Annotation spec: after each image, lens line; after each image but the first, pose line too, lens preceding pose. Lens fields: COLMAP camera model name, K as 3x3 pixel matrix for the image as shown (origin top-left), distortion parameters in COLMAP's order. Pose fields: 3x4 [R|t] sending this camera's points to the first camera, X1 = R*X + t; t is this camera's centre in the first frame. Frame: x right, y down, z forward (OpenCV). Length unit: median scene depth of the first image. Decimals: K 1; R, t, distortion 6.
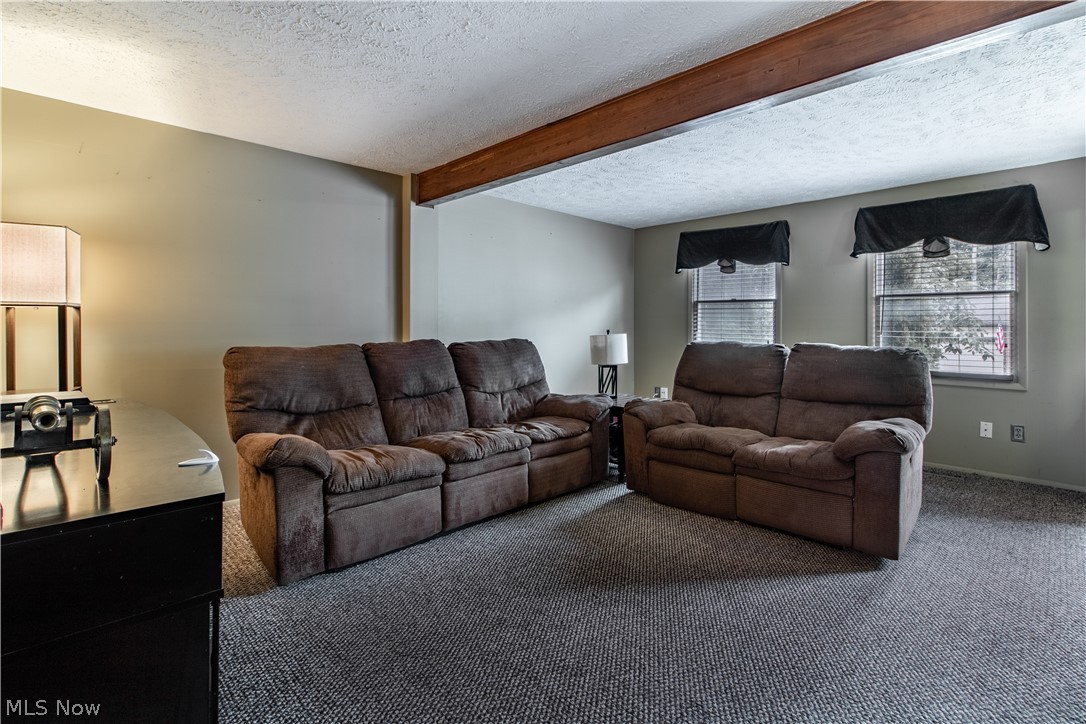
lens RADIAL K [[527.2, 0, 519.4], [0, 527.2, 327.4], [0, 0, 1]] dist [-0.005132, -0.000214]
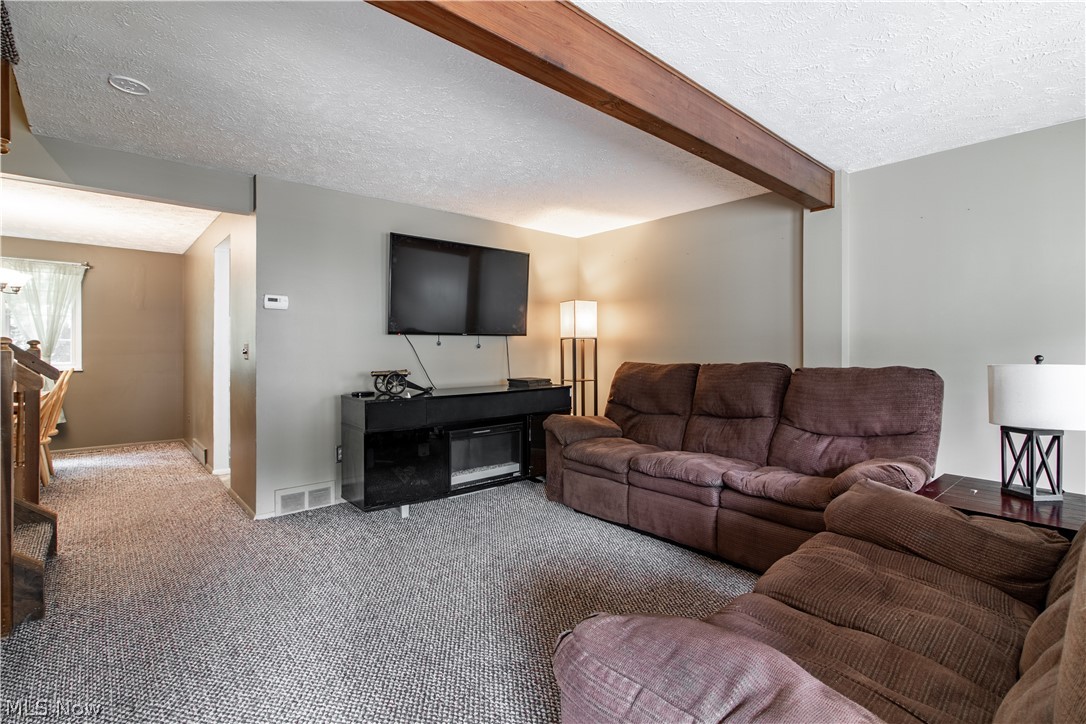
lens RADIAL K [[502.0, 0, 571.5], [0, 502.0, 346.8], [0, 0, 1]] dist [0.001570, 0.000318]
pose [[-0.010022, 0.001237, -0.999949, 0.825497], [0.002870, 0.999995, 0.001209, -0.007947], [0.999946, -0.002857, -0.010026, 0.755680]]
